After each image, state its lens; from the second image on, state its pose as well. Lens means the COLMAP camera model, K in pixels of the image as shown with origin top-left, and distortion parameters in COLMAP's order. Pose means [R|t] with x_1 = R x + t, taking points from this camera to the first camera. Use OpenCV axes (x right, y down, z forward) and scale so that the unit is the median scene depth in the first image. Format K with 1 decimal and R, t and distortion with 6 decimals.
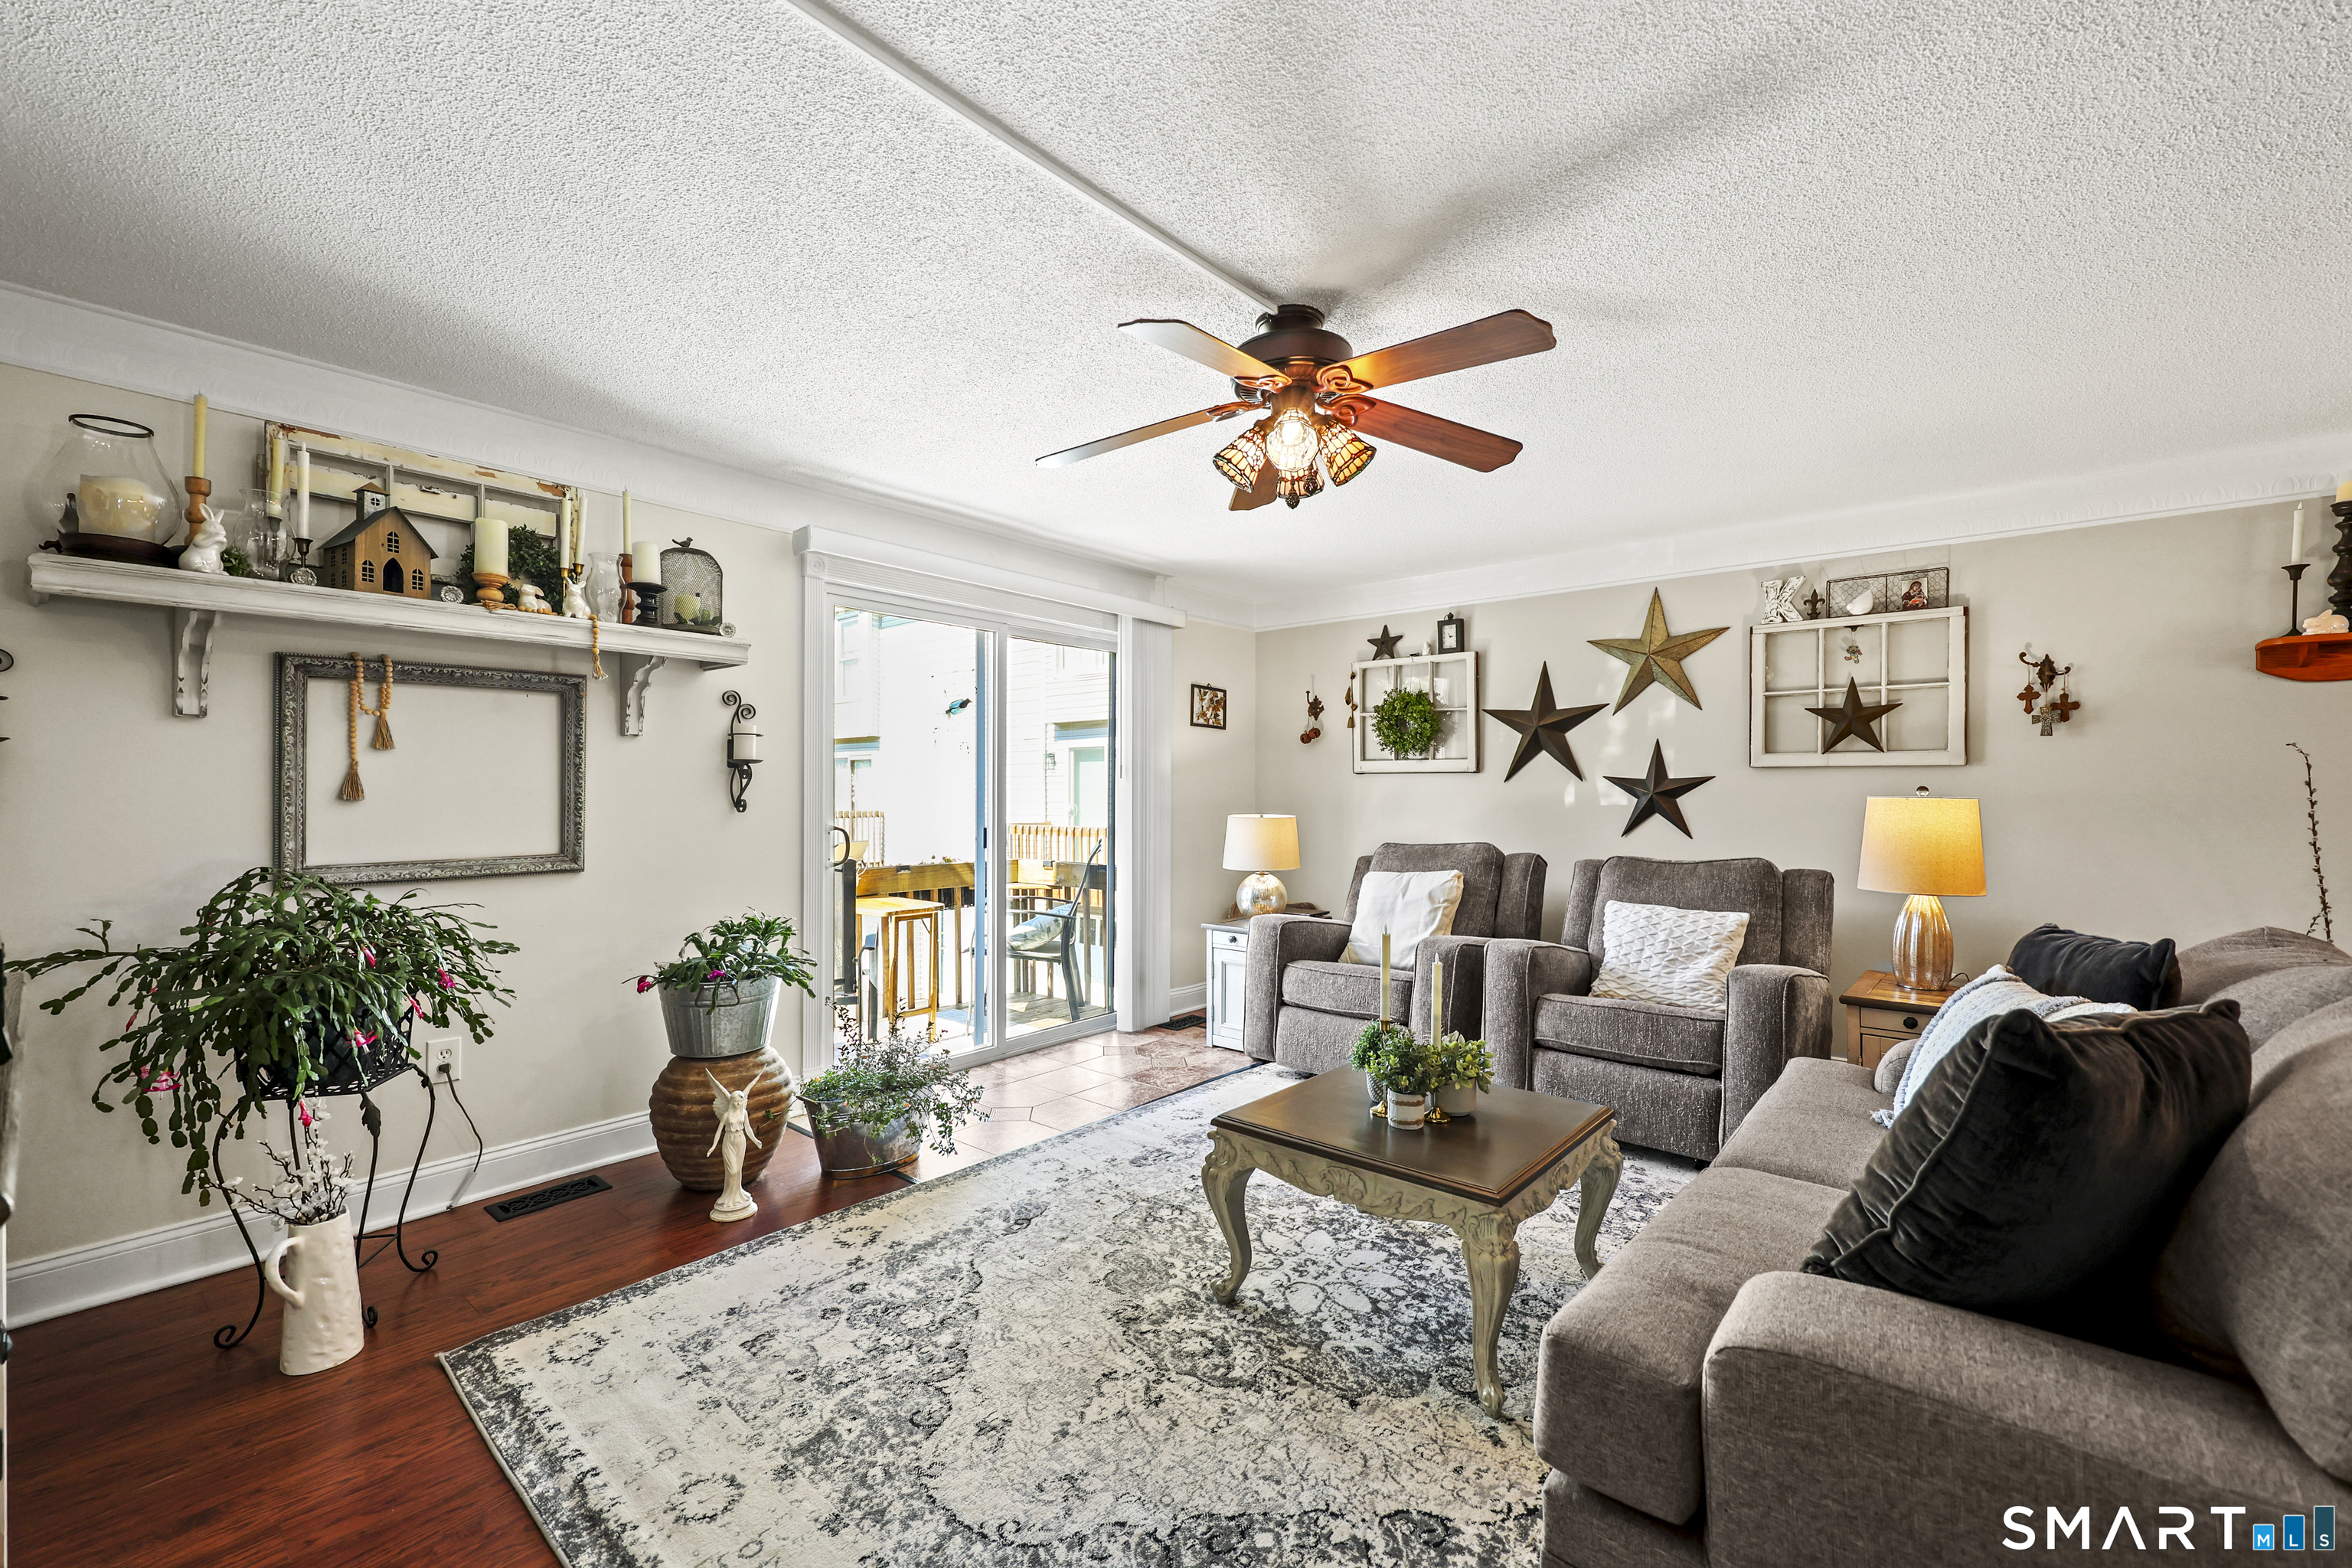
lens RADIAL K [[960.7, 0, 1191.2], [0, 960.7, 814.4], [0, 0, 1]] dist [-0.000270, 0.000285]
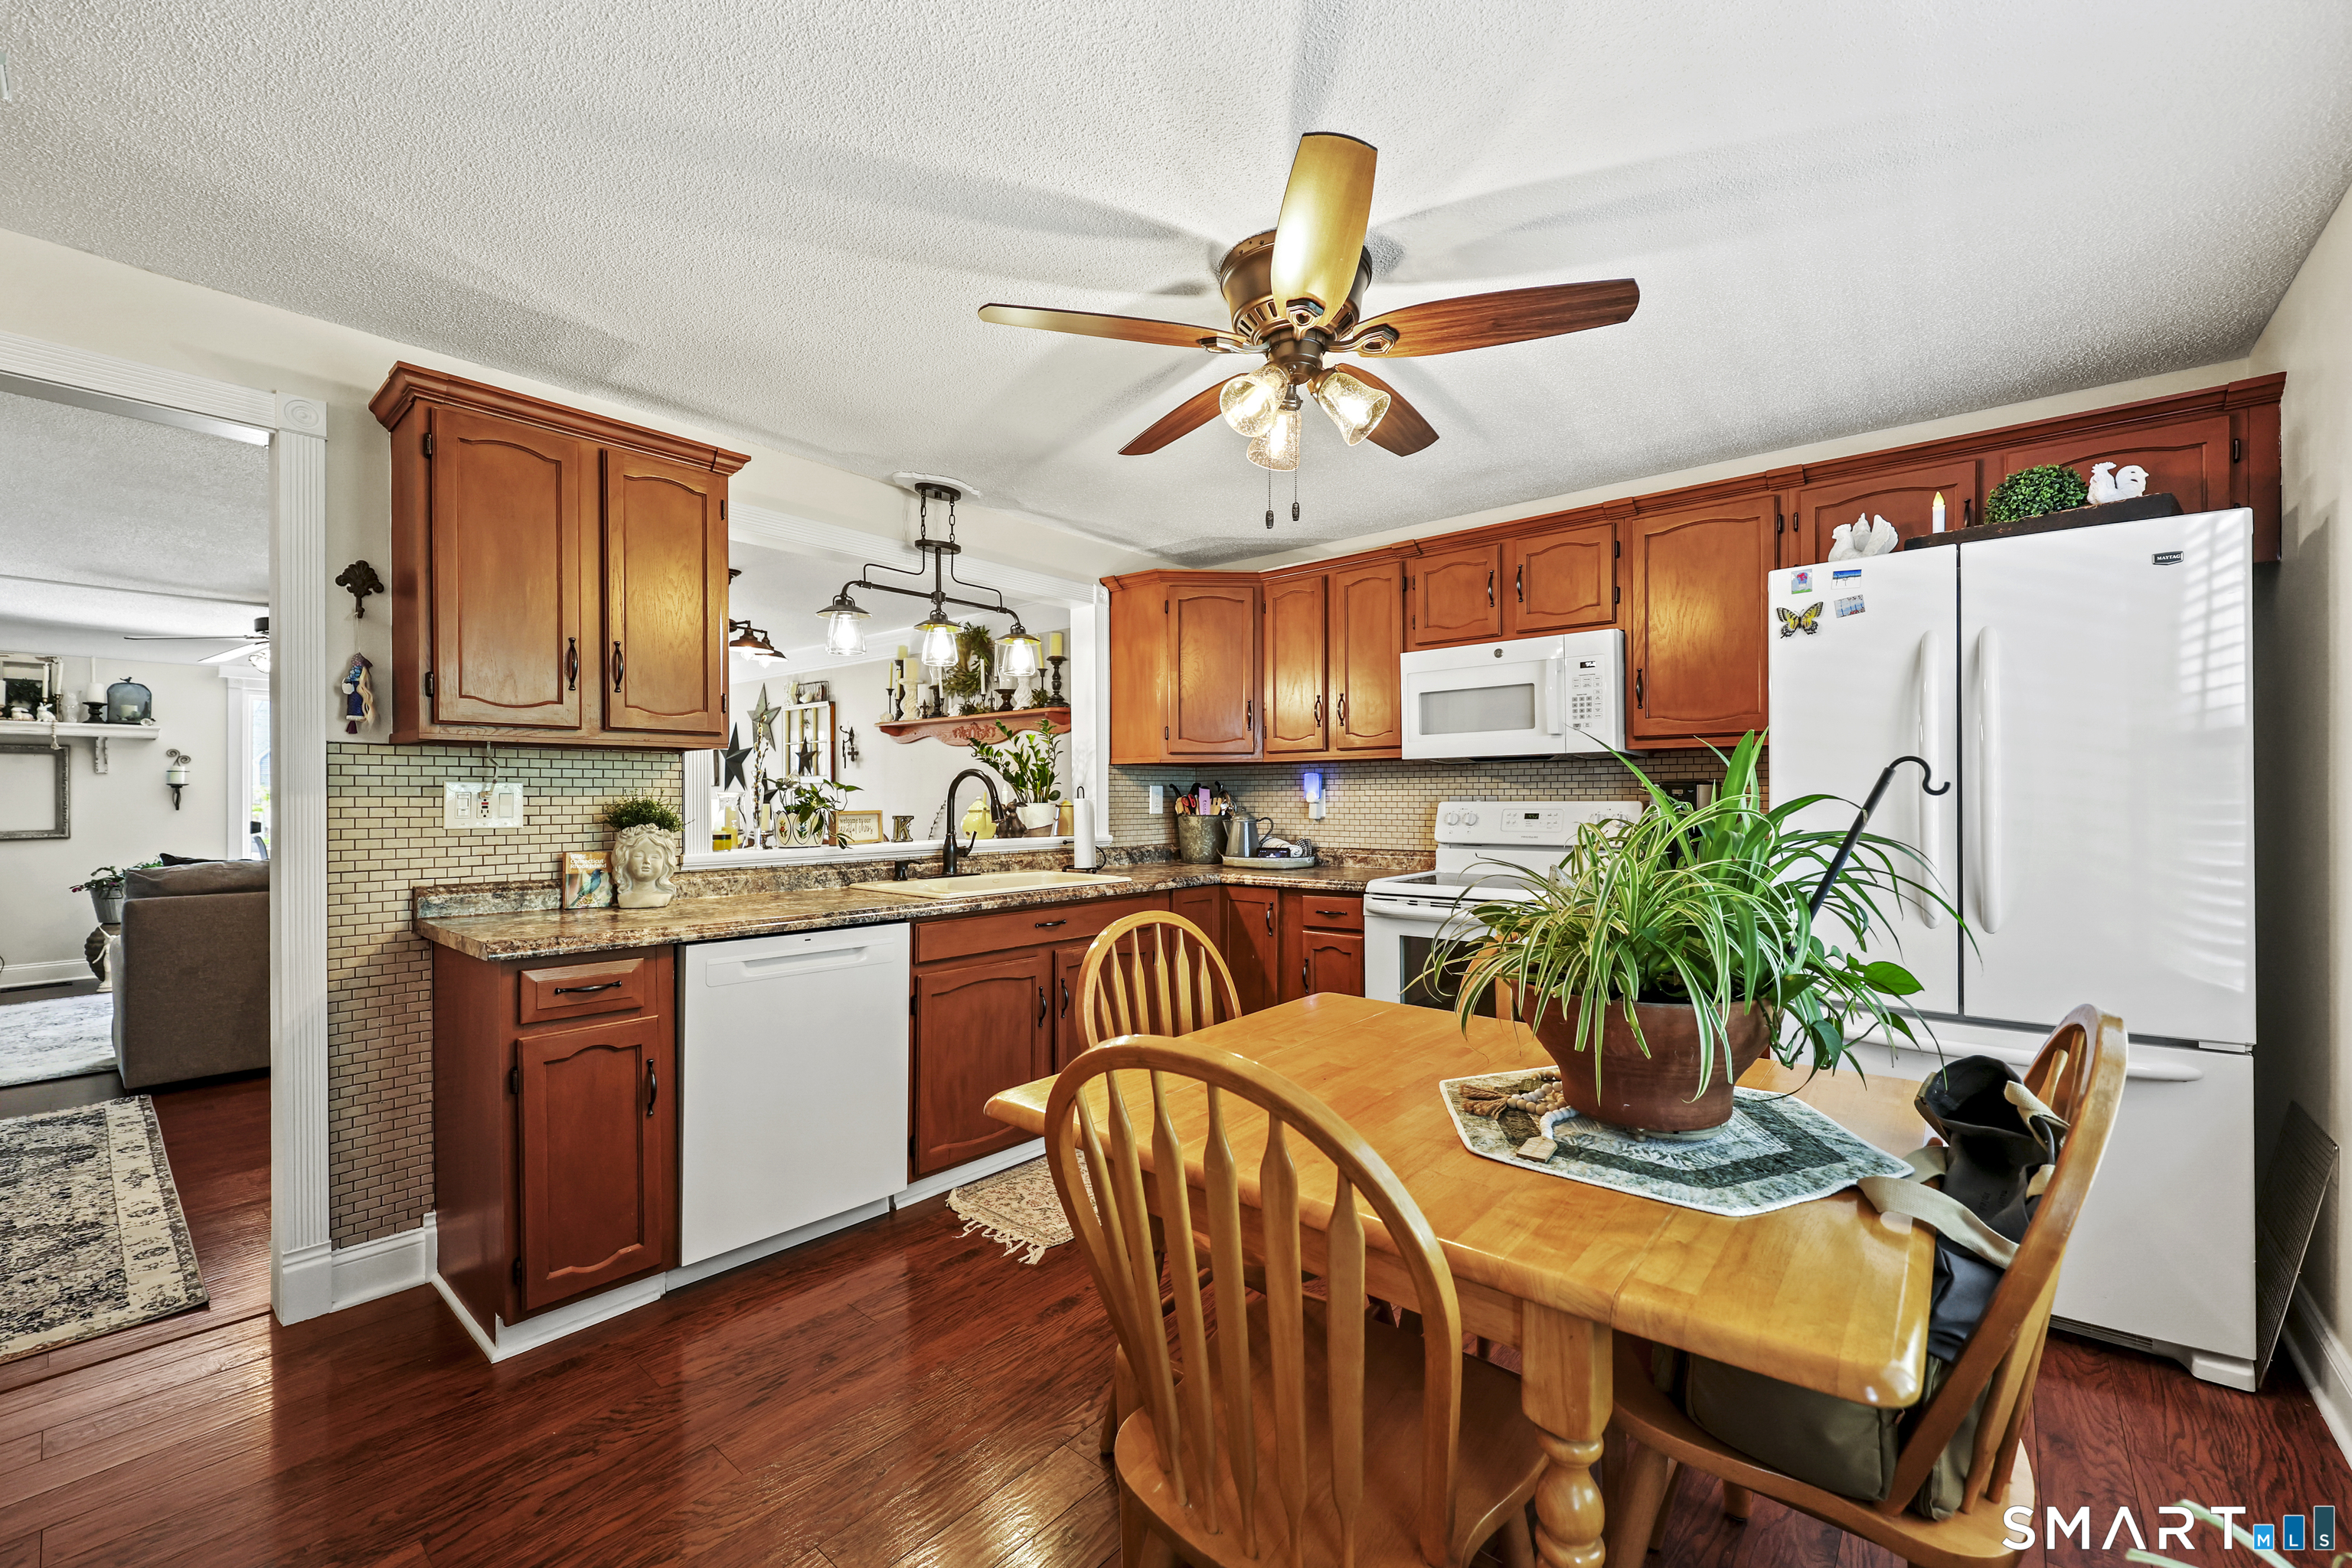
lens RADIAL K [[960.7, 0, 1186.5], [0, 960.7, 798.1], [0, 0, 1]] dist [-0.000270, 0.000285]
pose [[0.999988, -0.004316, -0.002120, 1.815827], [0.004267, 0.999738, -0.022497, 0.028201], [0.002217, 0.022487, 0.999745, -1.088431]]
